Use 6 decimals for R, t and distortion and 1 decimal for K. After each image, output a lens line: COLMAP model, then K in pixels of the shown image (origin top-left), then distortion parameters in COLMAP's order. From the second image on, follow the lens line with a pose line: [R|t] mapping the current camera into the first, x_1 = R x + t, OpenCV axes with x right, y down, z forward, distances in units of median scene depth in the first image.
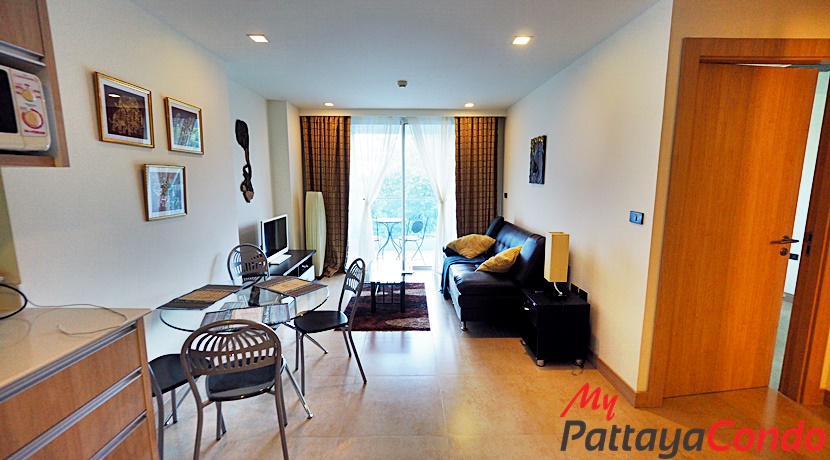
lens RADIAL K [[353.3, 0, 416.6], [0, 353.3, 229.8], [0, 0, 1]] dist [0.008975, -0.003071]
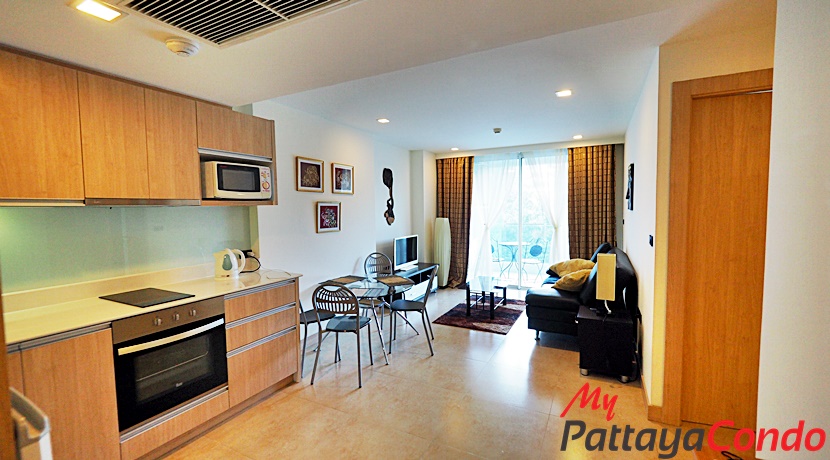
lens RADIAL K [[353.3, 0, 415.3], [0, 353.3, 230.1], [0, 0, 1]] dist [0.008975, -0.003071]
pose [[0.875945, 0.017521, -0.482093, 0.356401], [-0.054401, 0.996553, -0.062627, 0.029934], [0.479335, 0.081084, 0.873879, -0.212977]]
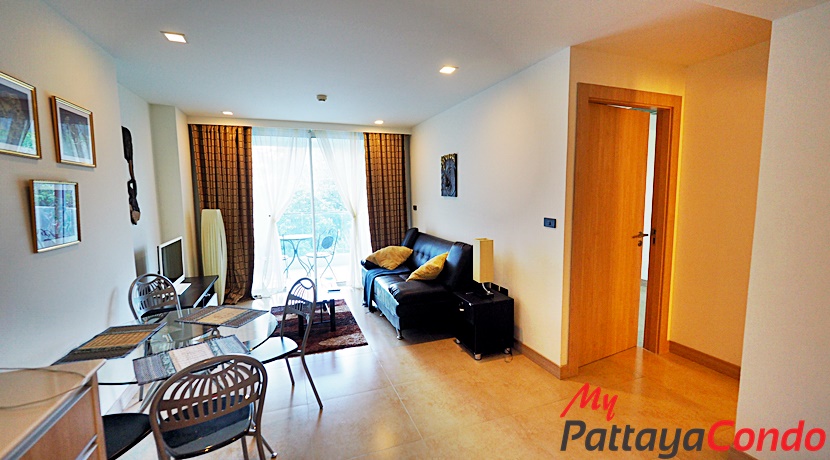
lens RADIAL K [[353.3, 0, 416.2], [0, 353.3, 229.3], [0, 0, 1]] dist [0.008975, -0.003071]
pose [[0.943414, -0.047114, 0.328255, -0.154417], [0.059909, 0.997783, -0.028967, -0.002585], [-0.326162, 0.046994, 0.944145, -0.002023]]
